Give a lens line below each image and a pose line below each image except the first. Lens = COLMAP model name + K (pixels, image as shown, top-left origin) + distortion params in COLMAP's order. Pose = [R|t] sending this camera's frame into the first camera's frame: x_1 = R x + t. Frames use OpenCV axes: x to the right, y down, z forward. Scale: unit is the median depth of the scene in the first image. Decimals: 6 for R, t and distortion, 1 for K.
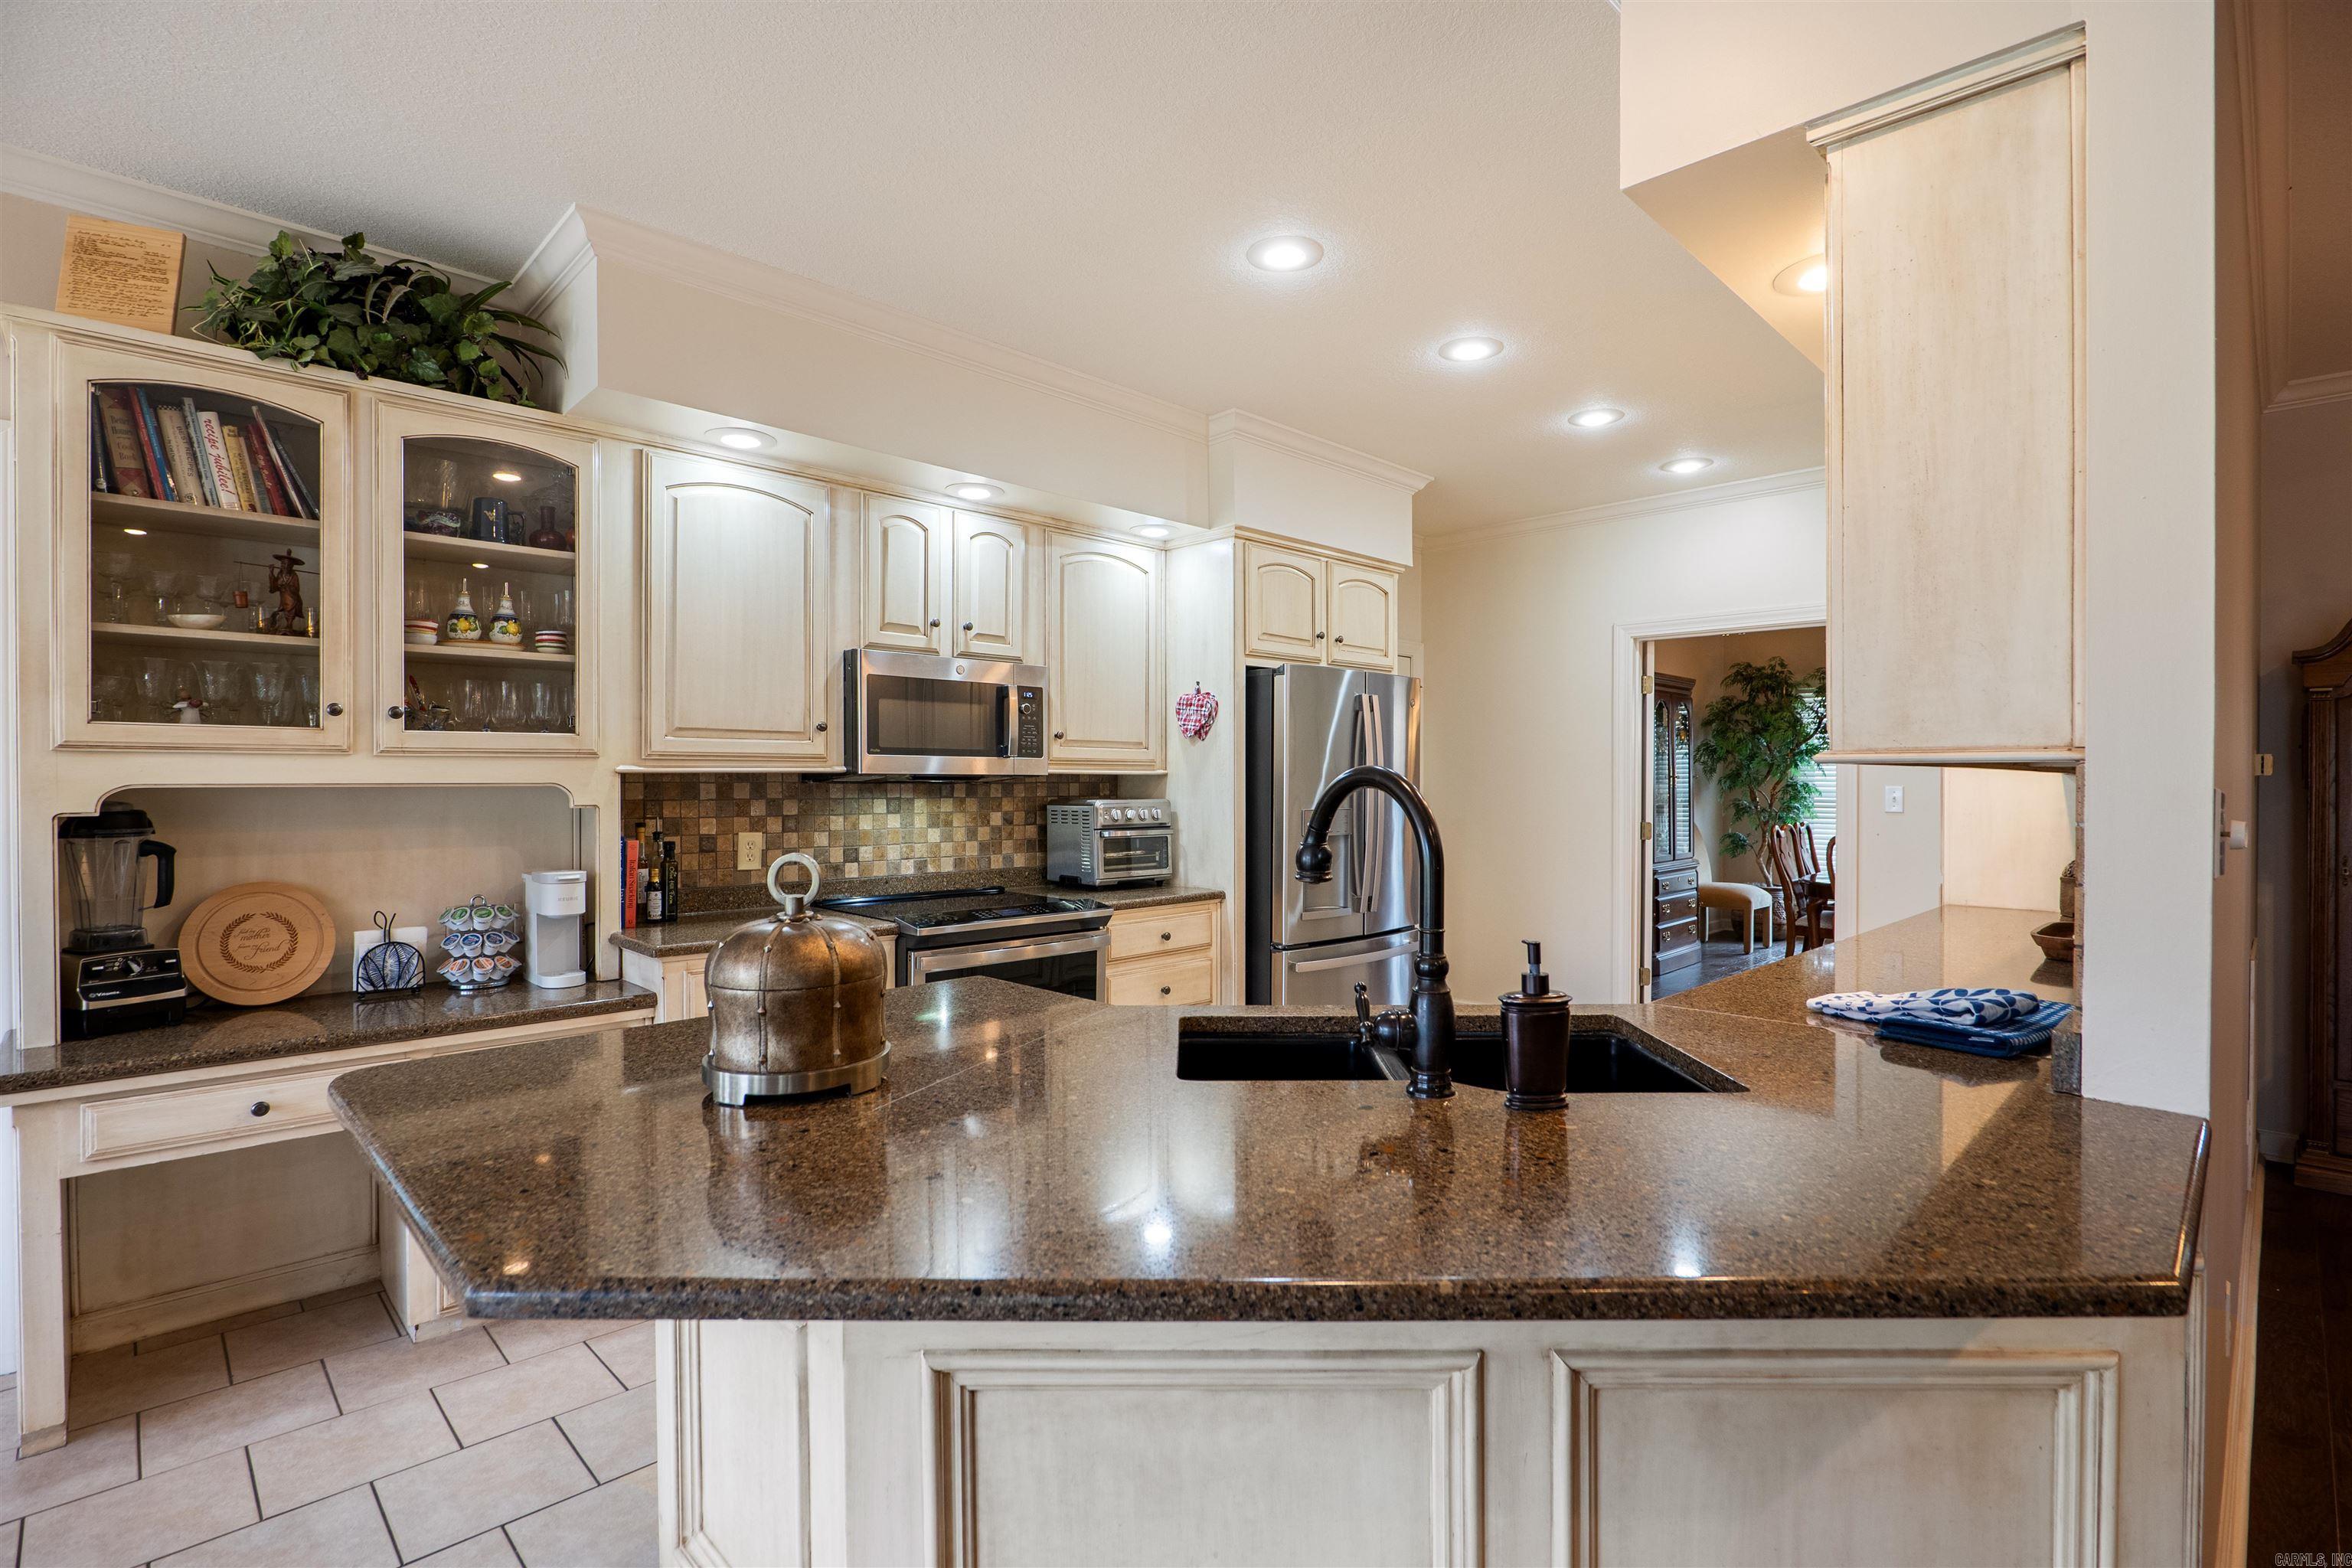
lens RADIAL K [[1110.5, 0, 1164.6], [0, 1110.5, 794.6], [0, 0, 1]] dist [-0.018612, 0.005677]
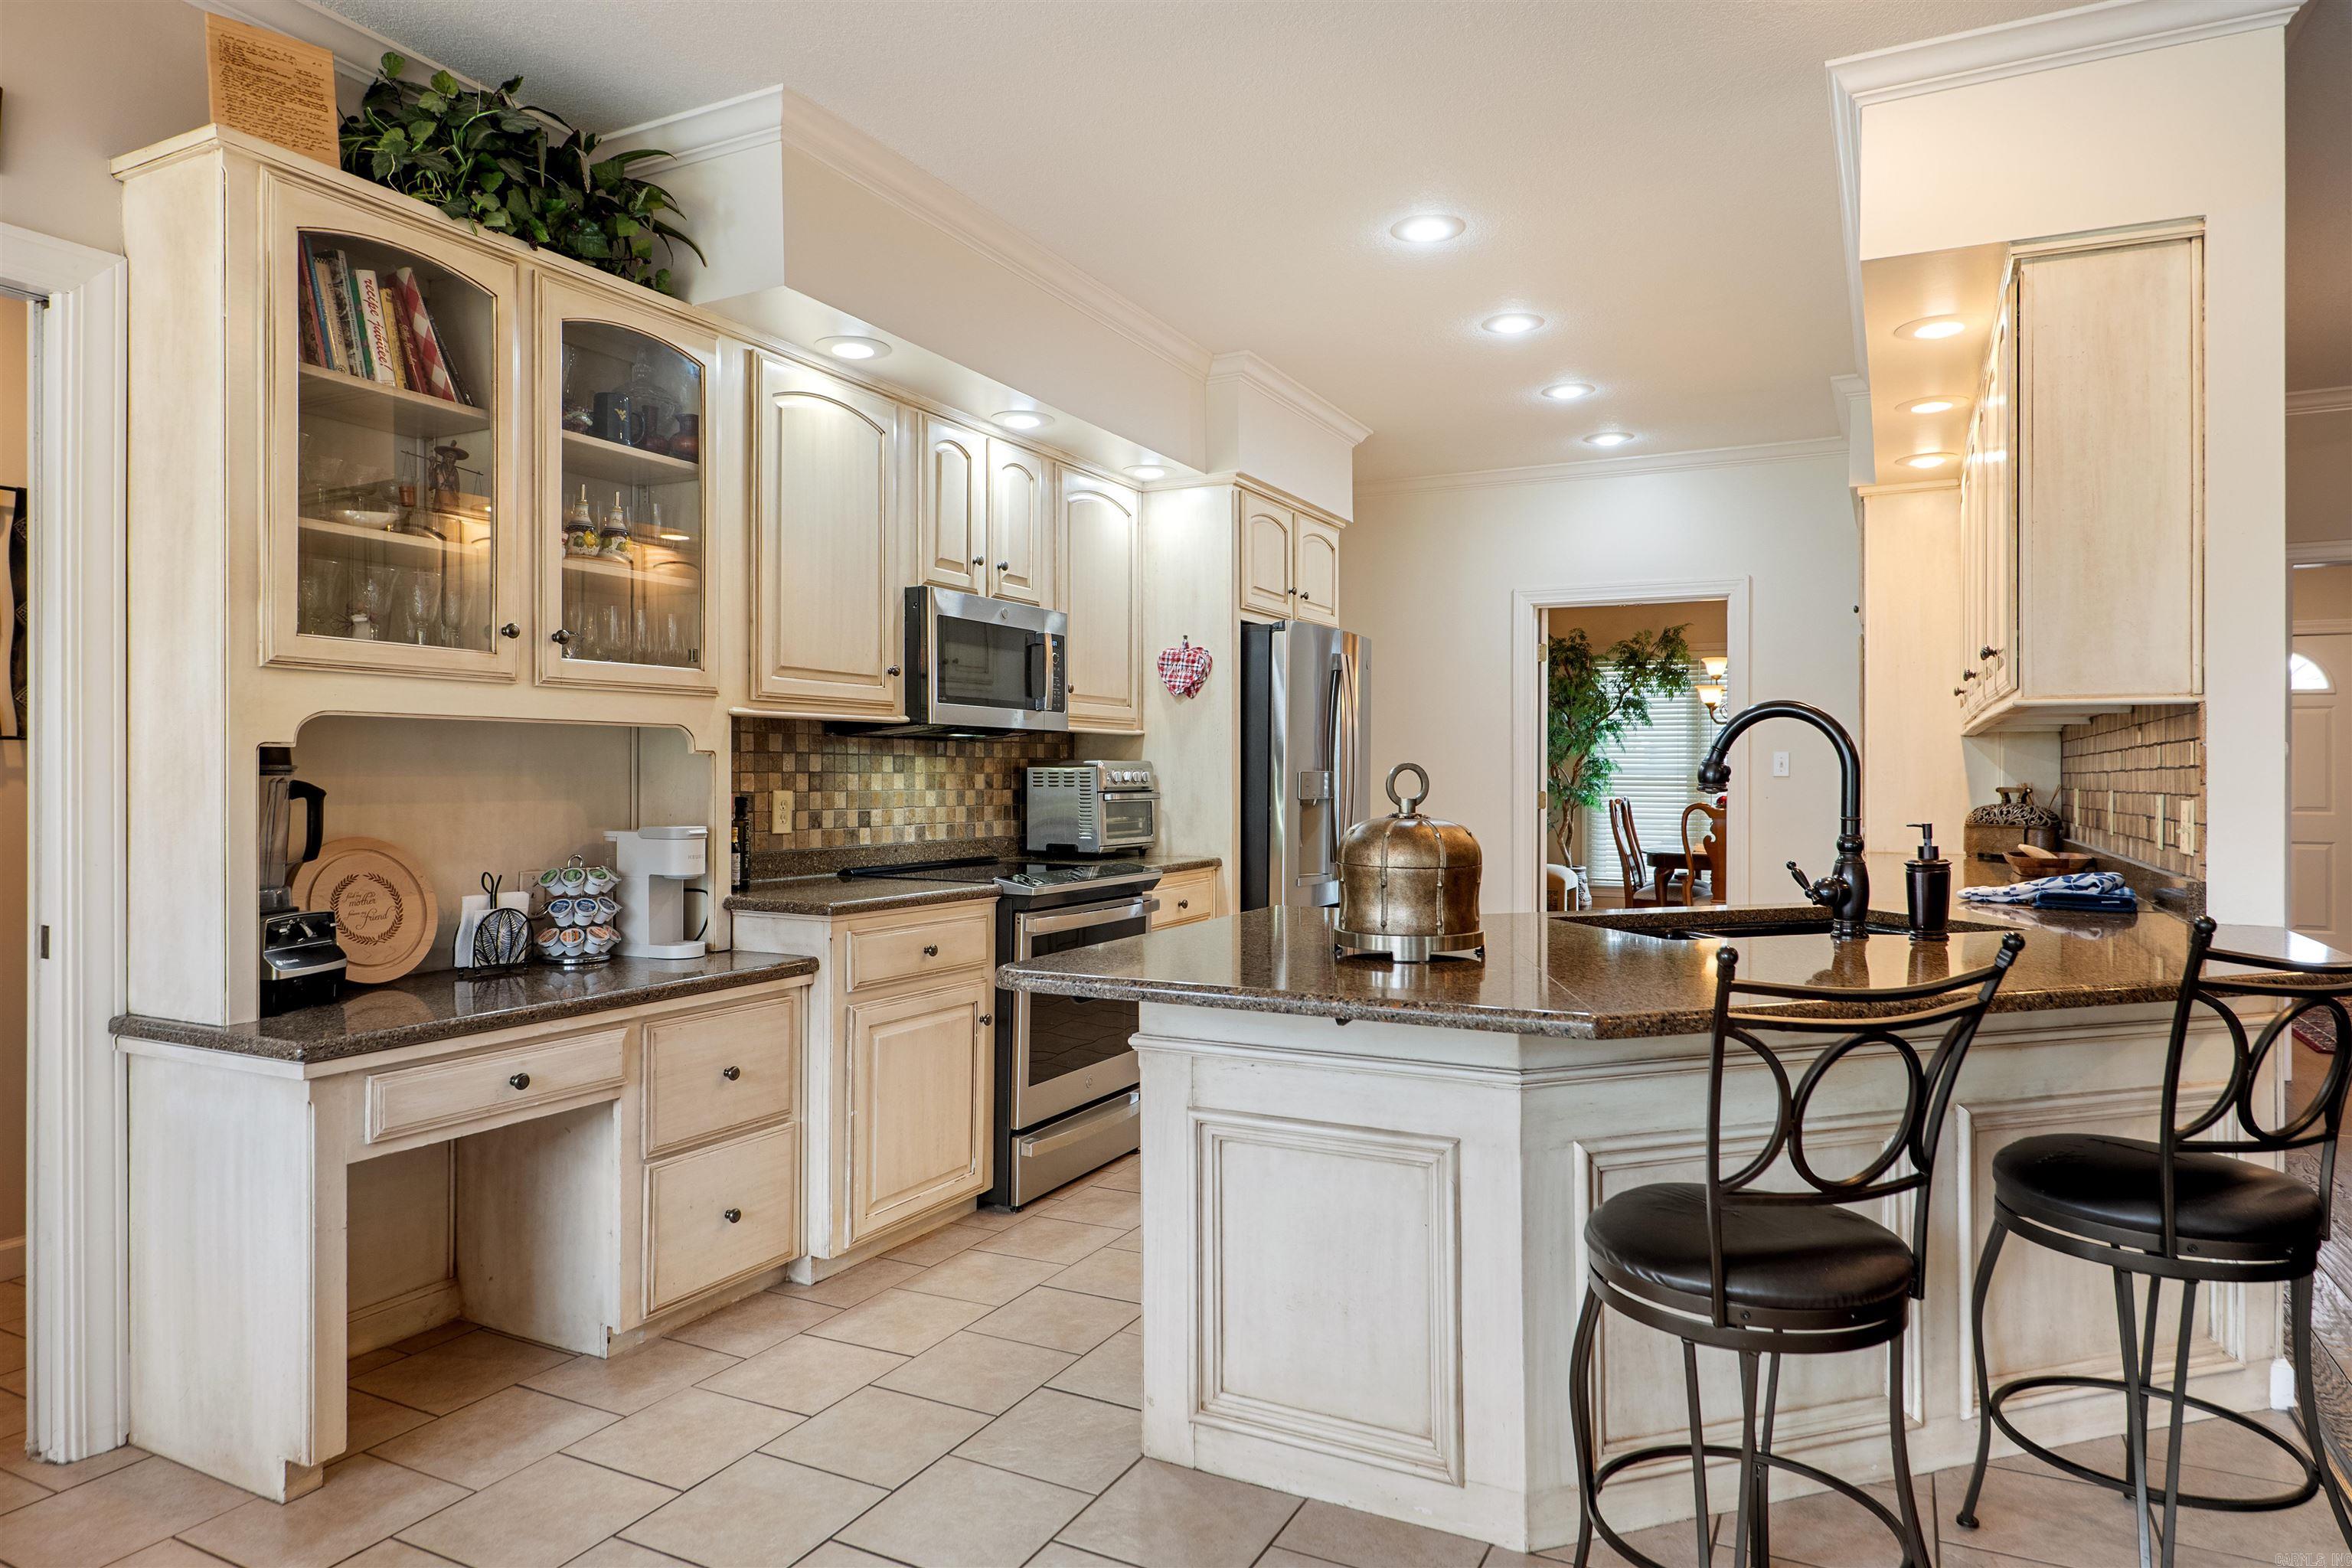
lens RADIAL K [[1423.4, 0, 1174.6], [0, 1423.4, 780.0], [0, 0, 1]] dist [0.007682, -0.001537]
pose [[0.946828, 0.000486, 0.321740, -0.460308], [0.001457, 0.999982, -0.005801, 0.034467], [-0.321737, 0.005961, 0.946810, -0.165086]]
